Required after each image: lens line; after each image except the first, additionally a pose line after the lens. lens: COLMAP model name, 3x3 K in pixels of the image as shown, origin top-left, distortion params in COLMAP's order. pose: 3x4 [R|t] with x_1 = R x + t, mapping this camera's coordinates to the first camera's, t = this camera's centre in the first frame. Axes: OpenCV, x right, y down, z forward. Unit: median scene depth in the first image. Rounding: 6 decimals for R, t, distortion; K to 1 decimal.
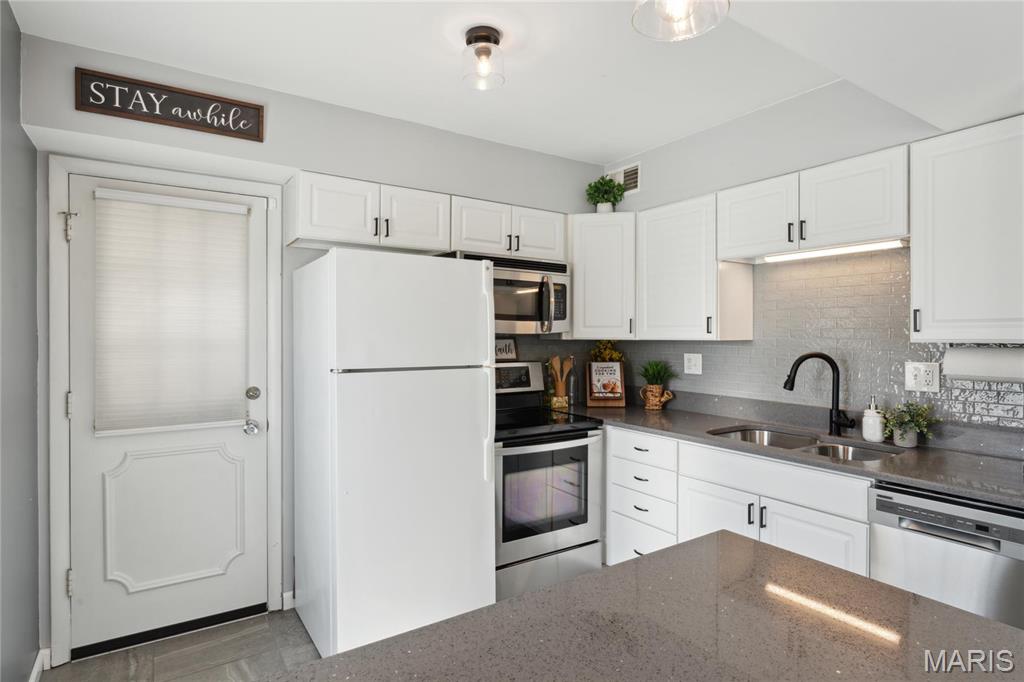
lens RADIAL K [[545.7, 0, 514.2], [0, 545.7, 336.4], [0, 0, 1]] dist [-0.003700, -0.001529]
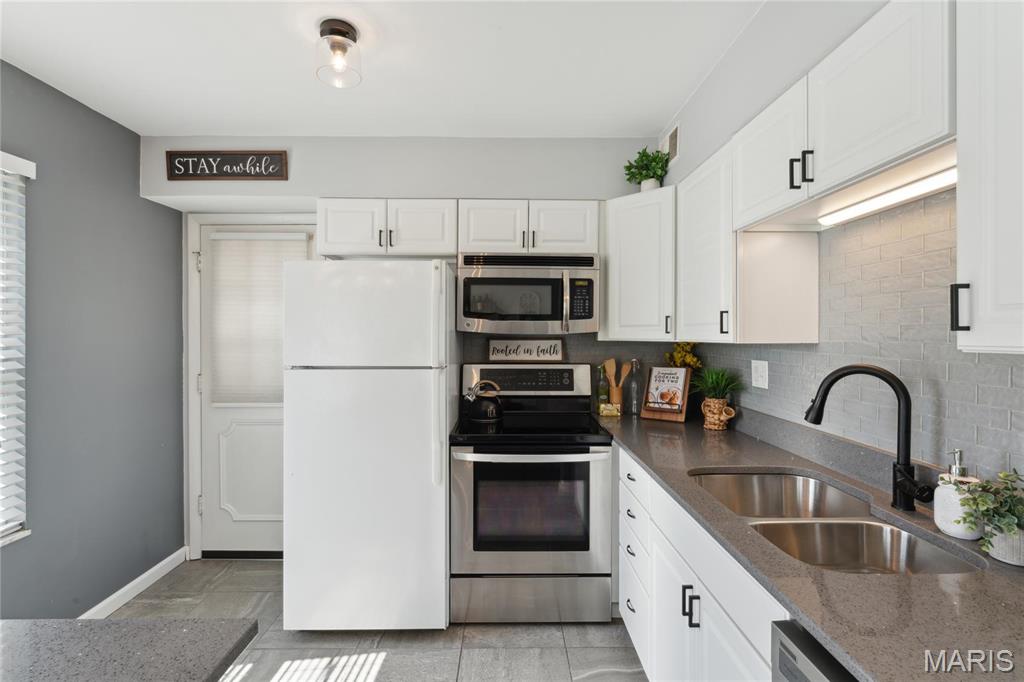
lens RADIAL K [[471.5, 0, 514.2], [0, 471.5, 337.4], [0, 0, 1]] dist [-0.007476, 0.000023]
pose [[0.839799, 0.002578, -0.542891, 0.510434], [-0.000701, 0.999993, 0.003665, -0.003116], [0.542897, -0.002697, 0.839795, 0.353163]]
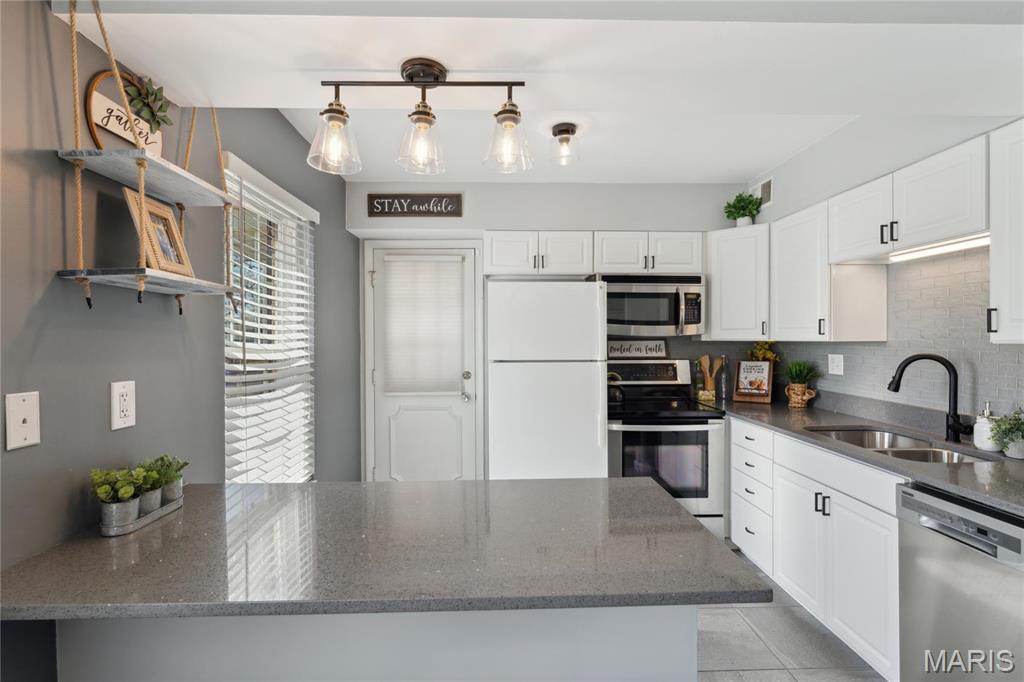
lens RADIAL K [[494.5, 0, 510.9], [0, 494.5, 340.1], [0, 0, 1]] dist [0.000085, -0.003482]
pose [[0.847340, -0.001361, -0.531049, 0.392294], [0.003874, 0.999986, 0.003619, -0.001104], [0.531036, -0.005123, 0.847334, -0.135206]]
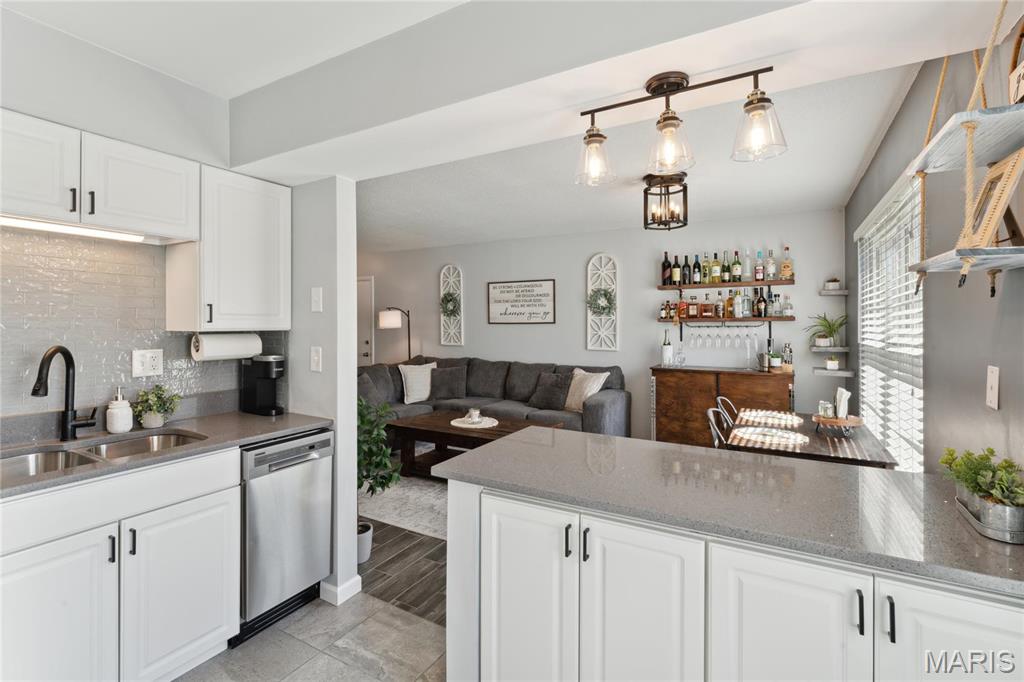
lens RADIAL K [[471.5, 0, 511.7], [0, 471.5, 323.6], [0, 0, 1]] dist [-0.007476, 0.000023]
pose [[-0.447107, 0.003216, 0.894475, -0.400255], [0.001209, 0.999995, -0.002991, -0.001830], [-0.894480, -0.000255, -0.447109, 0.698030]]
